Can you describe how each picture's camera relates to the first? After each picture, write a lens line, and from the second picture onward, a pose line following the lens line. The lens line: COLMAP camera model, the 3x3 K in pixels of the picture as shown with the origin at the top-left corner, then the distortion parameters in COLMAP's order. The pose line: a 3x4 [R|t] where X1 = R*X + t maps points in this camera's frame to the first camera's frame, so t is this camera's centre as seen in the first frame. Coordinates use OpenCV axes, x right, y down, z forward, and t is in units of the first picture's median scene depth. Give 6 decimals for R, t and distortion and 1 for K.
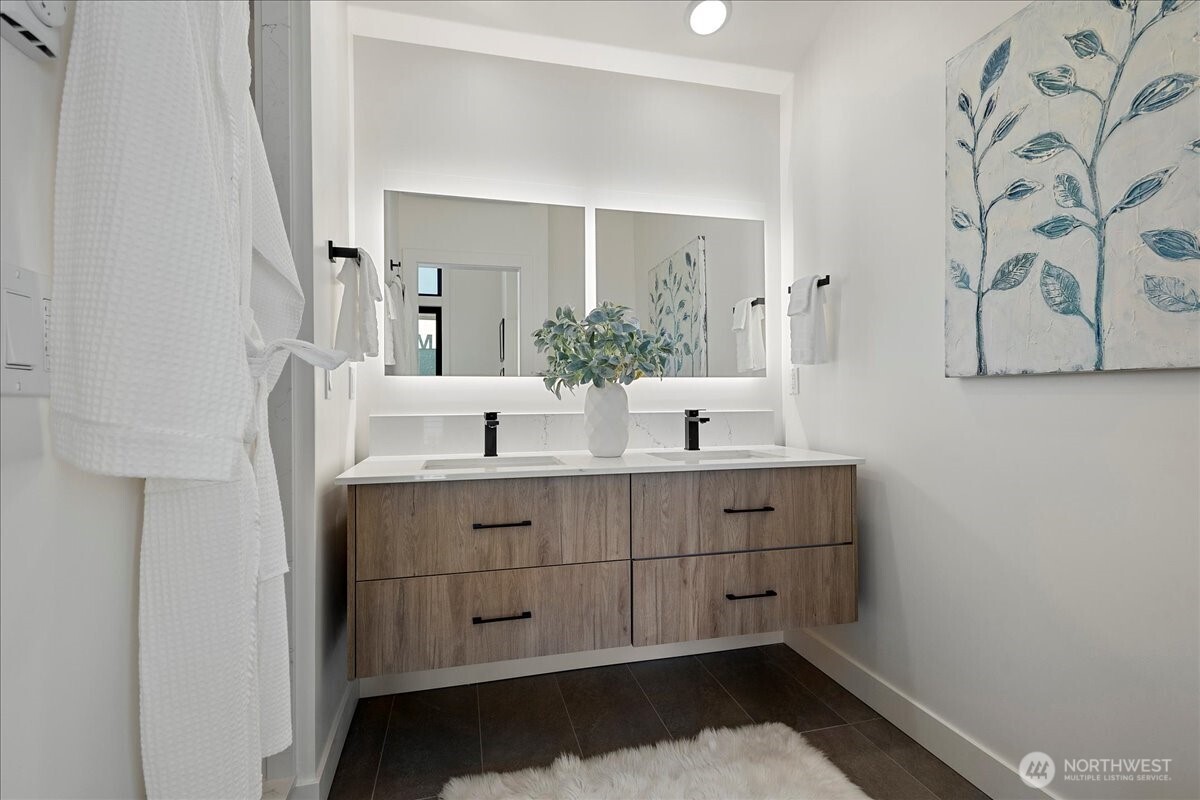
lens RADIAL K [[561.6, 0, 597.9], [0, 561.6, 387.7], [0, 0, 1]] dist [-0.016568, -0.000019]
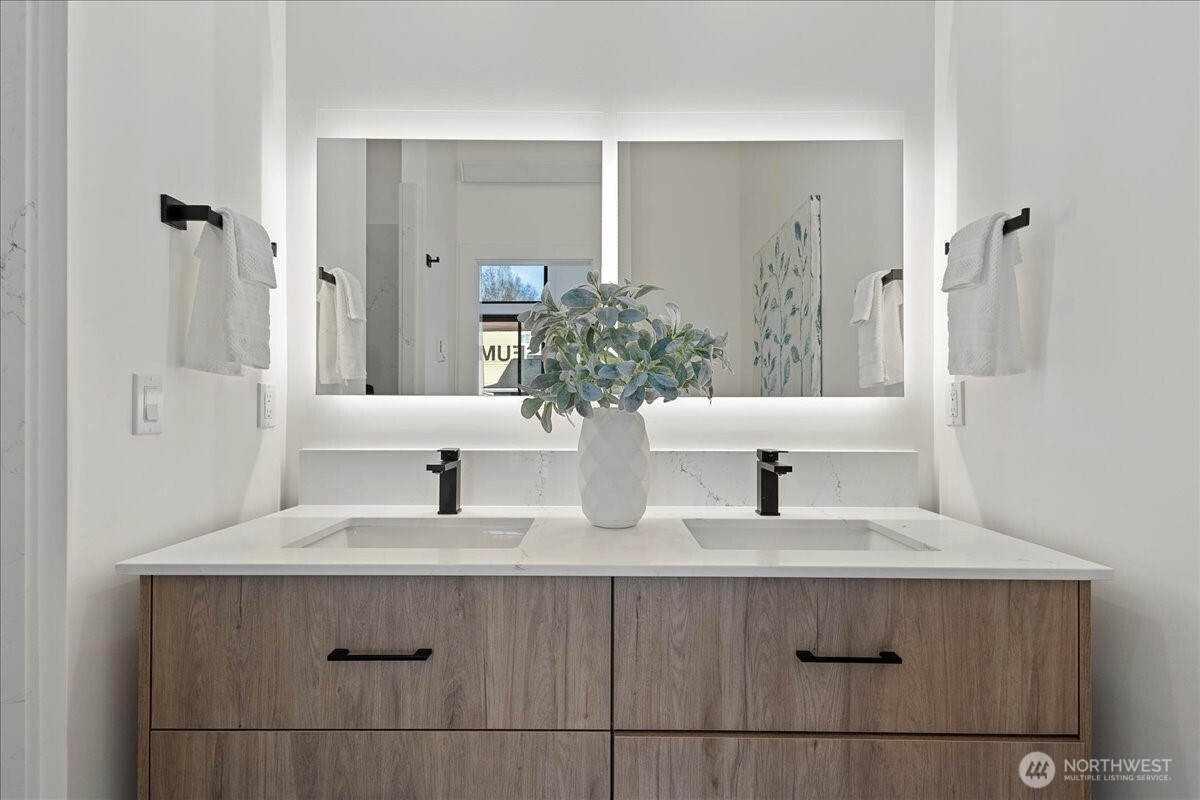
lens RADIAL K [[560.1, 0, 596.6], [0, 560.1, 402.9], [0, 0, 1]] dist [-0.000543, -0.000040]
pose [[0.968914, 0.006070, -0.247323, 0.160770], [-0.004153, 0.999957, 0.008271, -0.019866], [0.247362, -0.006986, 0.968898, 0.414449]]
